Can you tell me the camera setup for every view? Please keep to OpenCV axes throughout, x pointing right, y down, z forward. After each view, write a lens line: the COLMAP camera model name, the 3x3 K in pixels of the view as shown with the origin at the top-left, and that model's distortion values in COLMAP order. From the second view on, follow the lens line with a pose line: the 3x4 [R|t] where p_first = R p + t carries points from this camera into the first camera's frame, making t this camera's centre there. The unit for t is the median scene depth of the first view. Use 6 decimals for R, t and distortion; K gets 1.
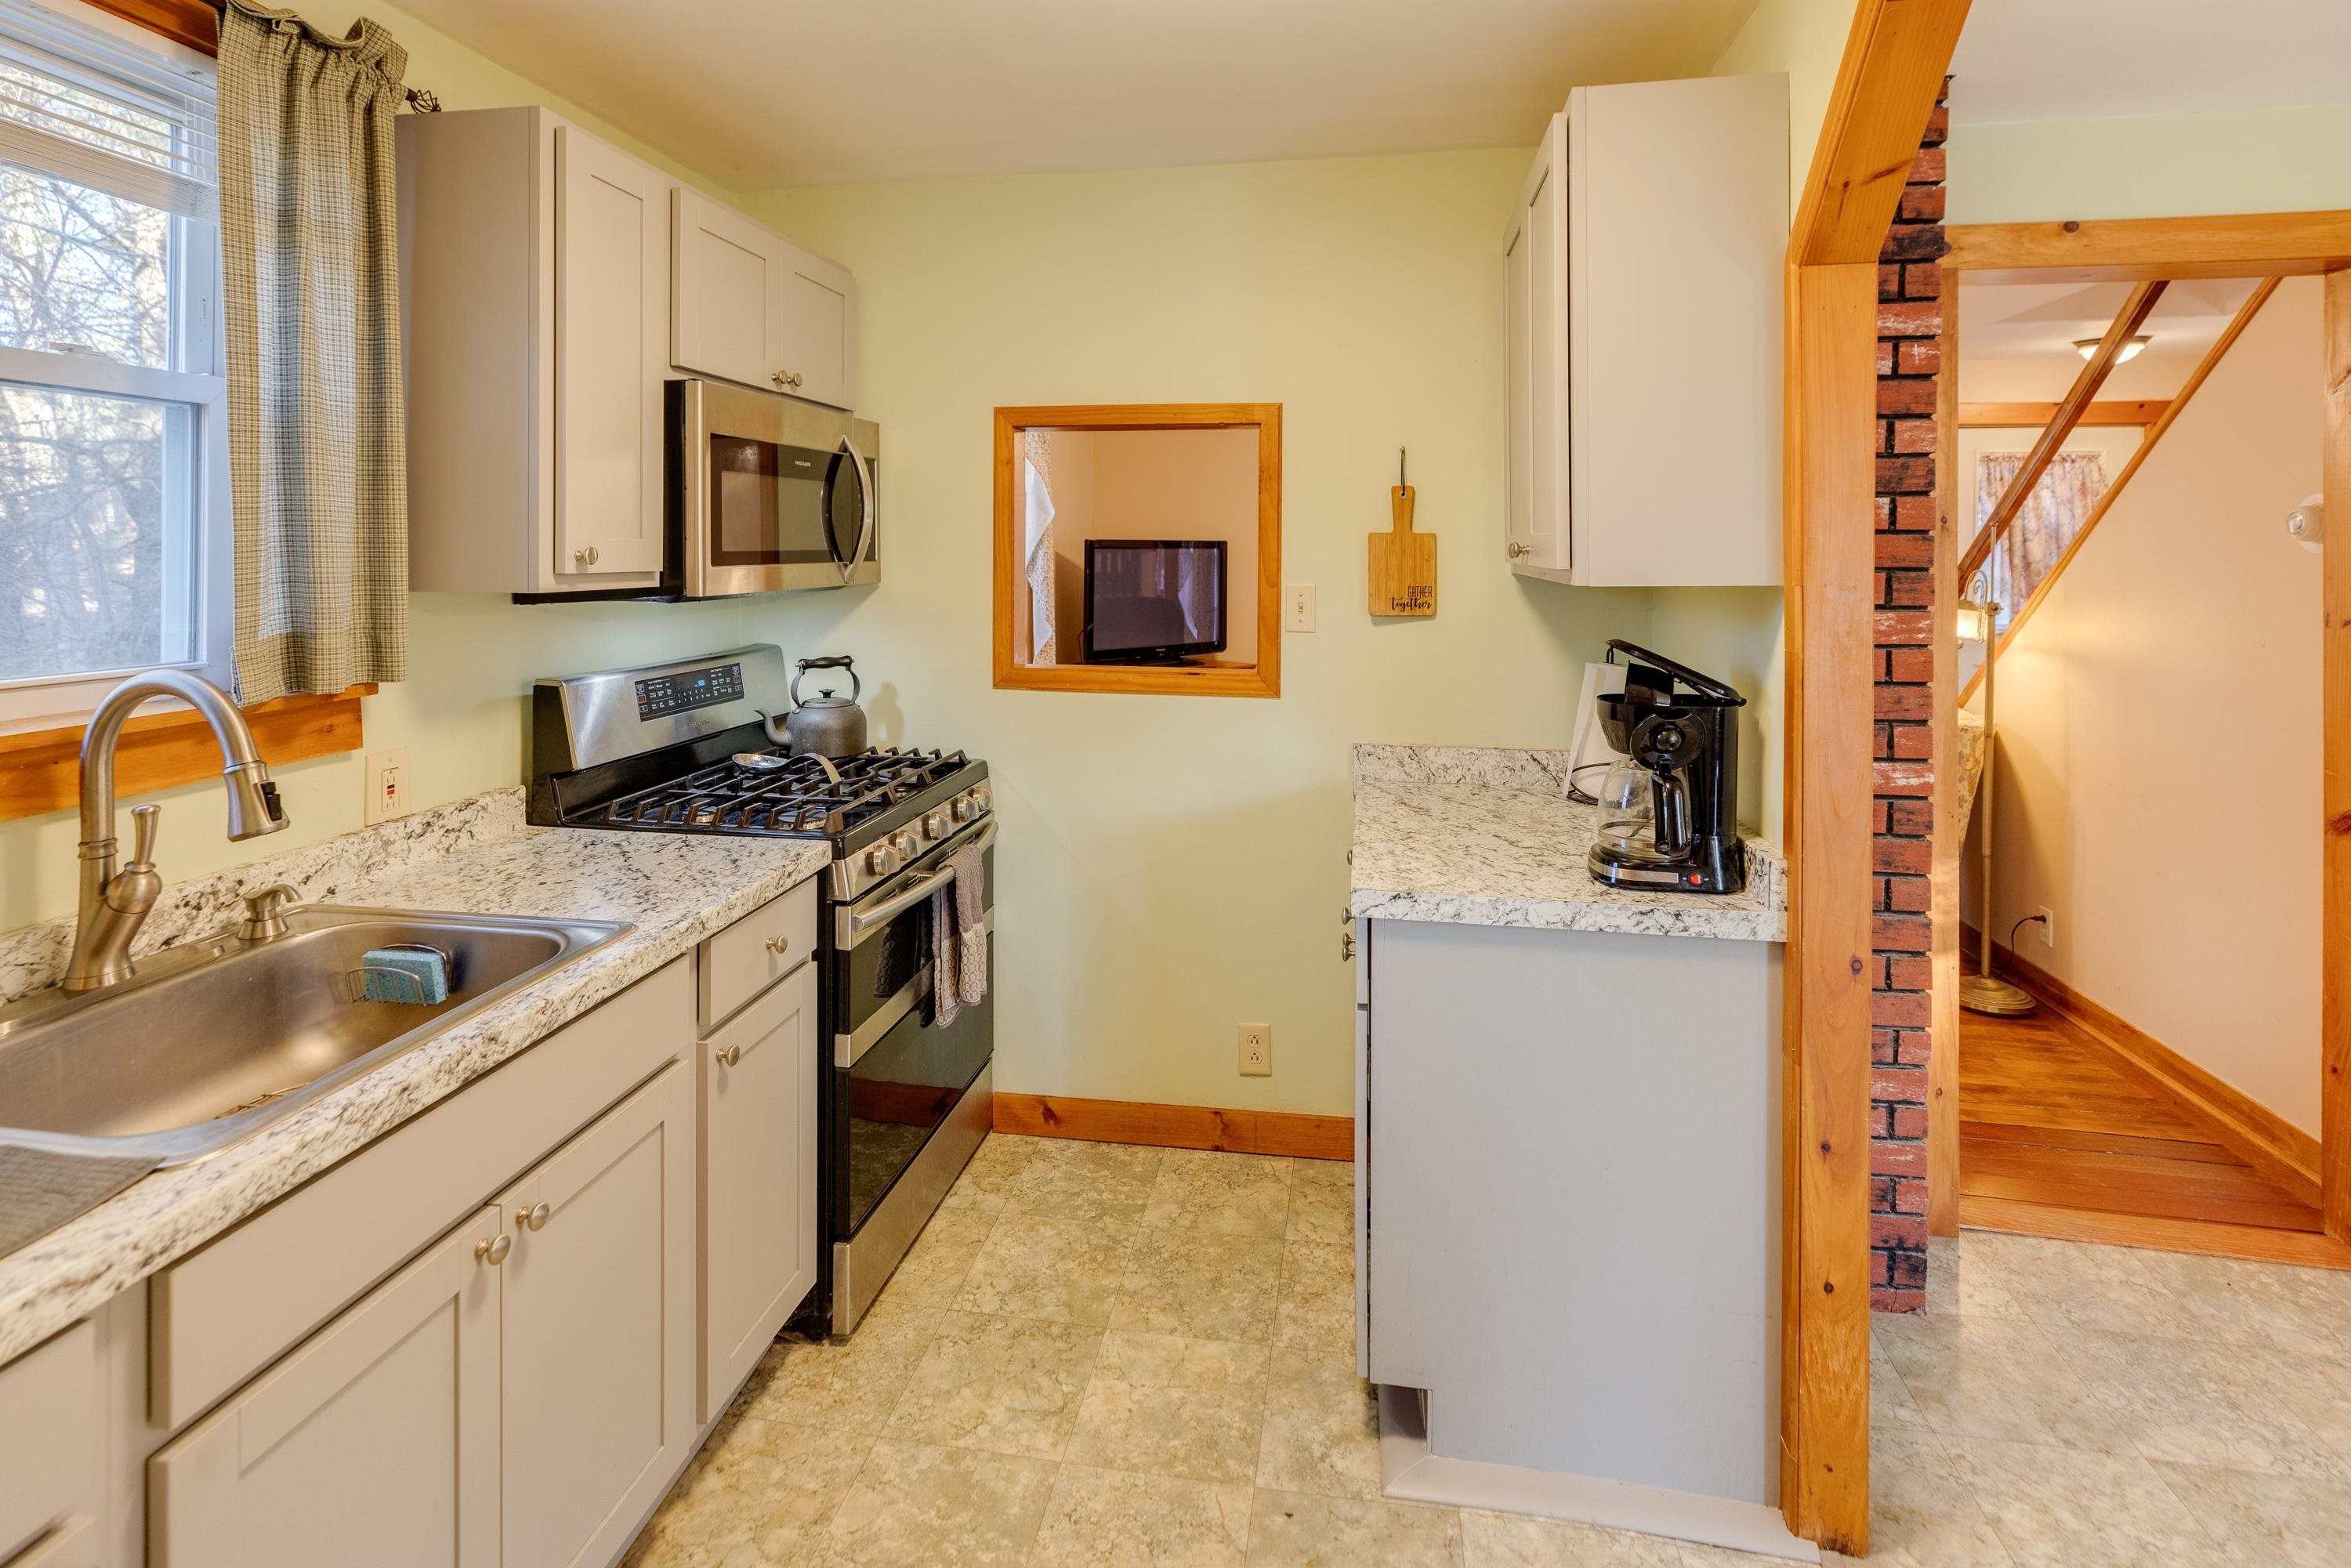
lens RADIAL K [[1143.5, 0, 1187.7], [0, 1143.5, 560.5], [0, 0, 1]] dist [0.007200, 0.000149]
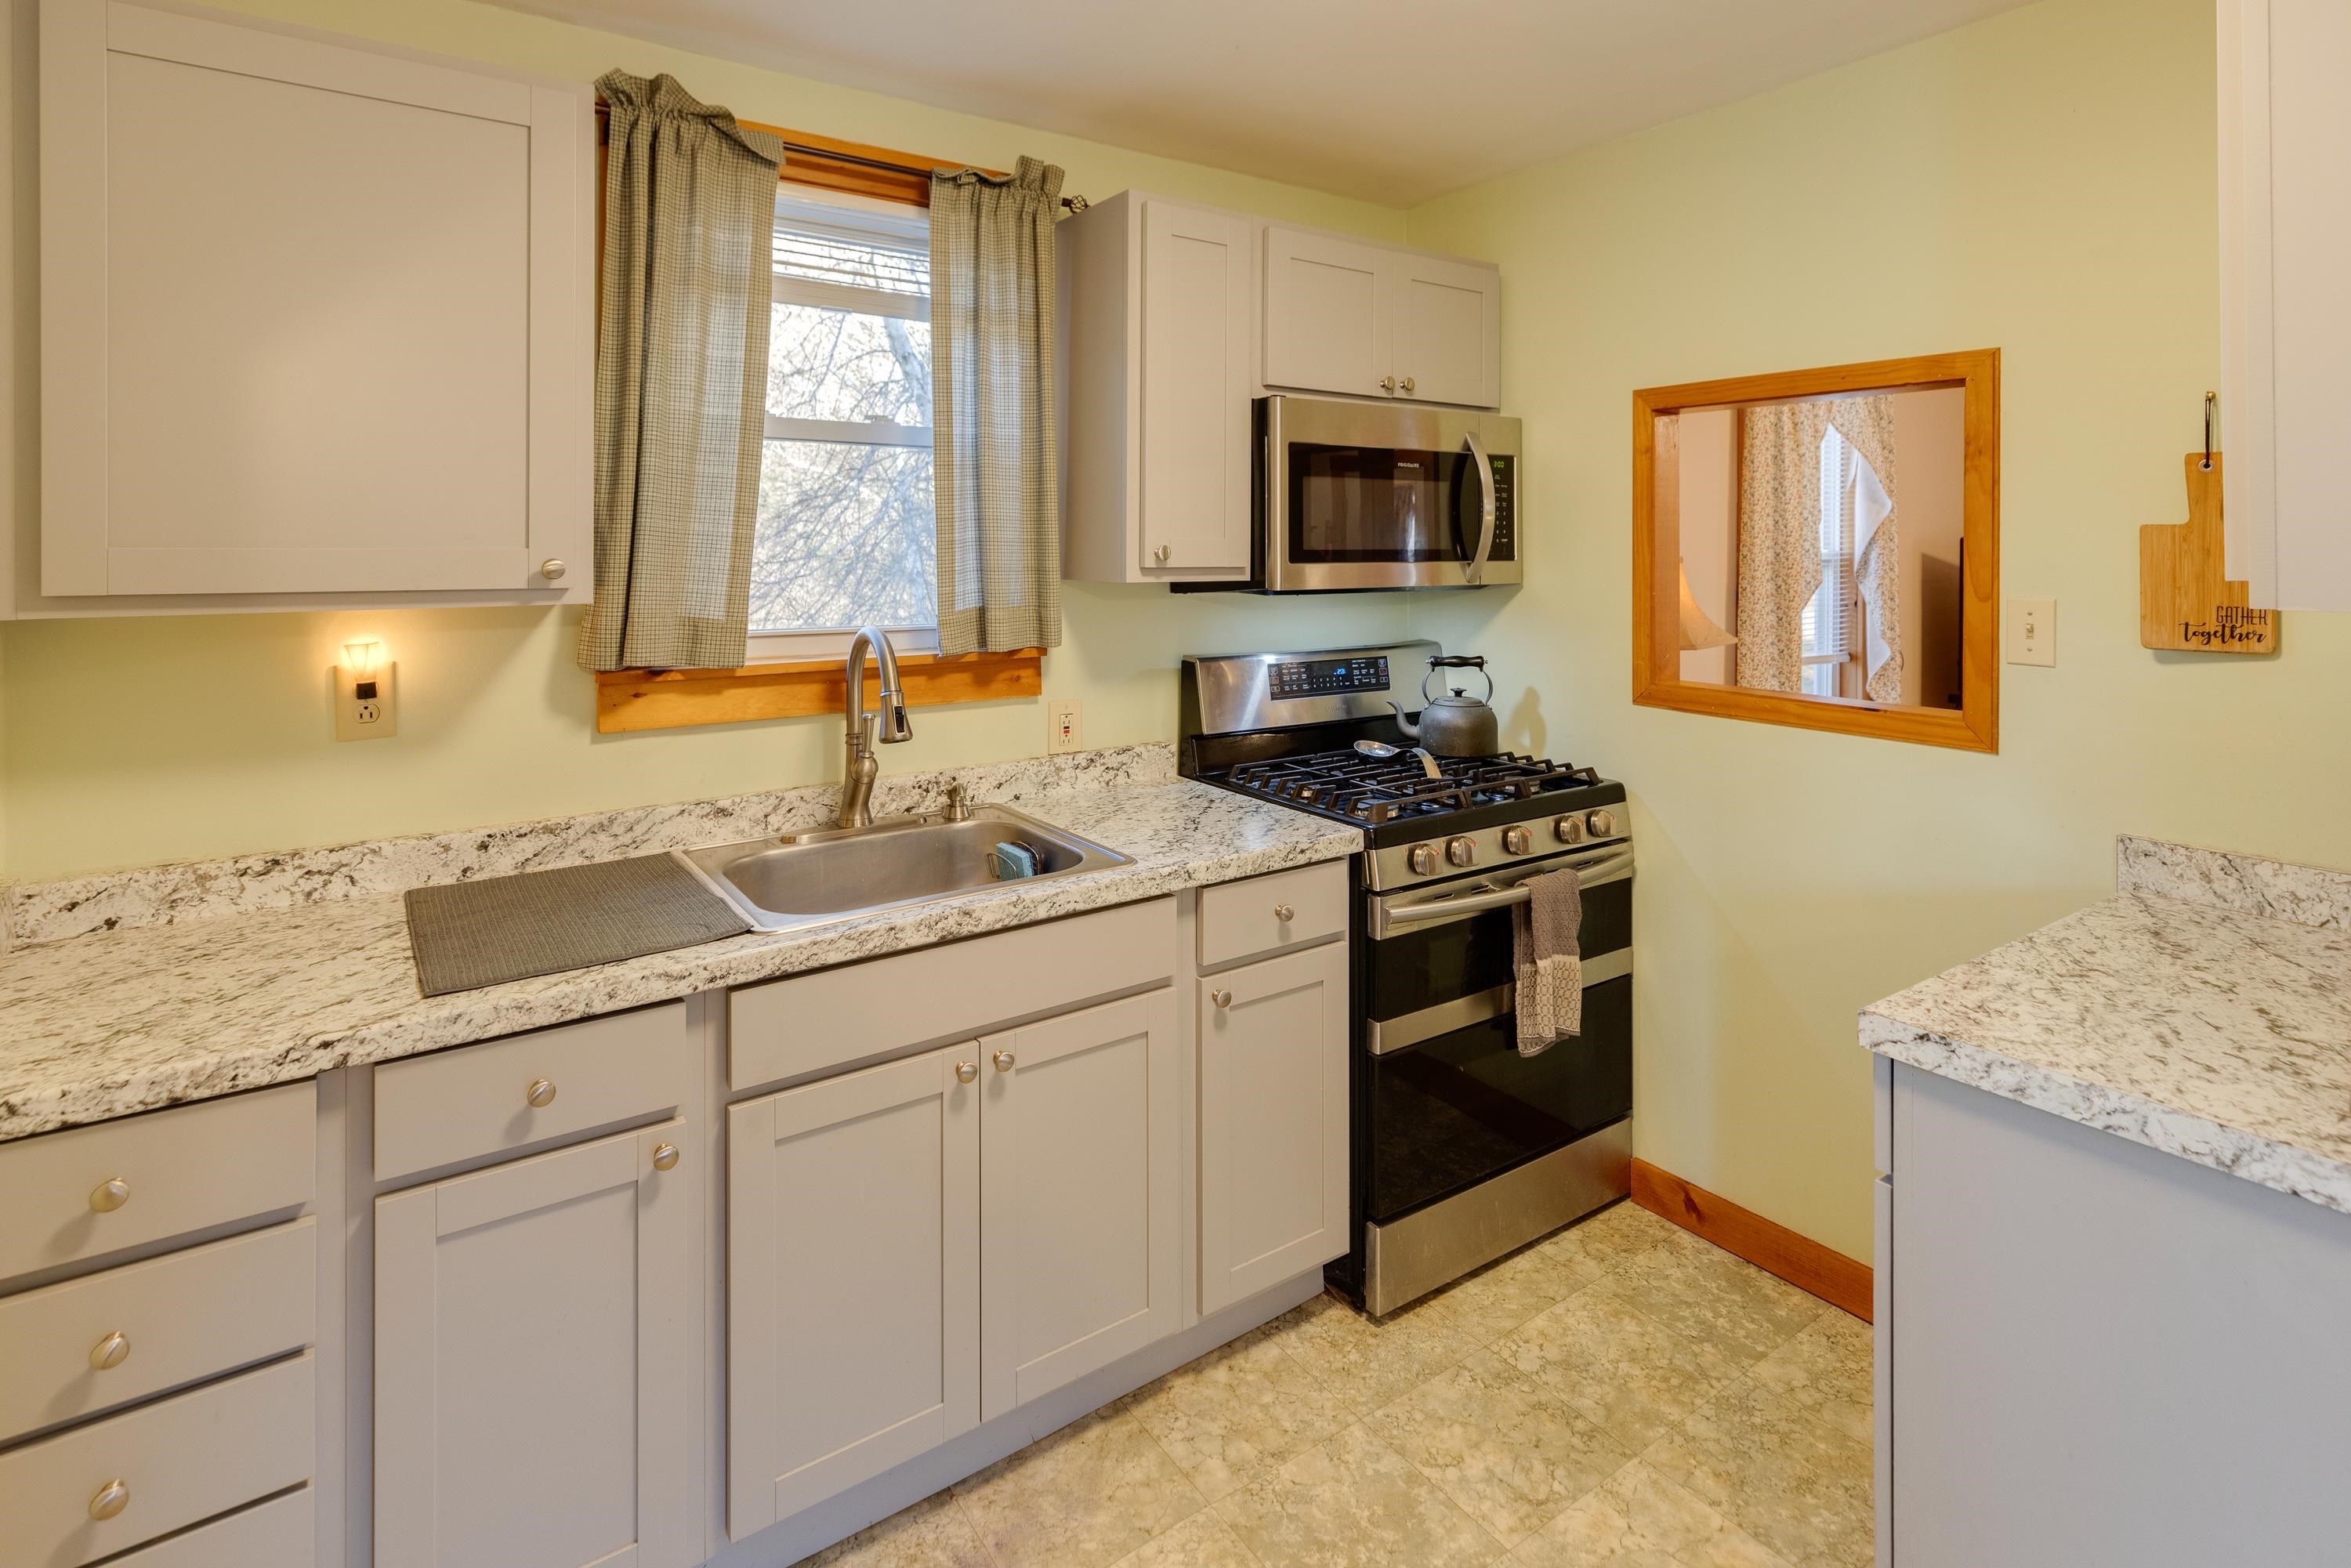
lens RADIAL K [[1183.8, 0, 1172.7], [0, 1183.8, 552.0], [0, 0, 1]] dist [0.005362, 0.000453]
pose [[0.694803, 0.003620, -0.719191, 0.331506], [-0.009383, 0.999948, -0.004032, -0.000099], [0.719139, 0.009549, 0.694800, 0.127773]]
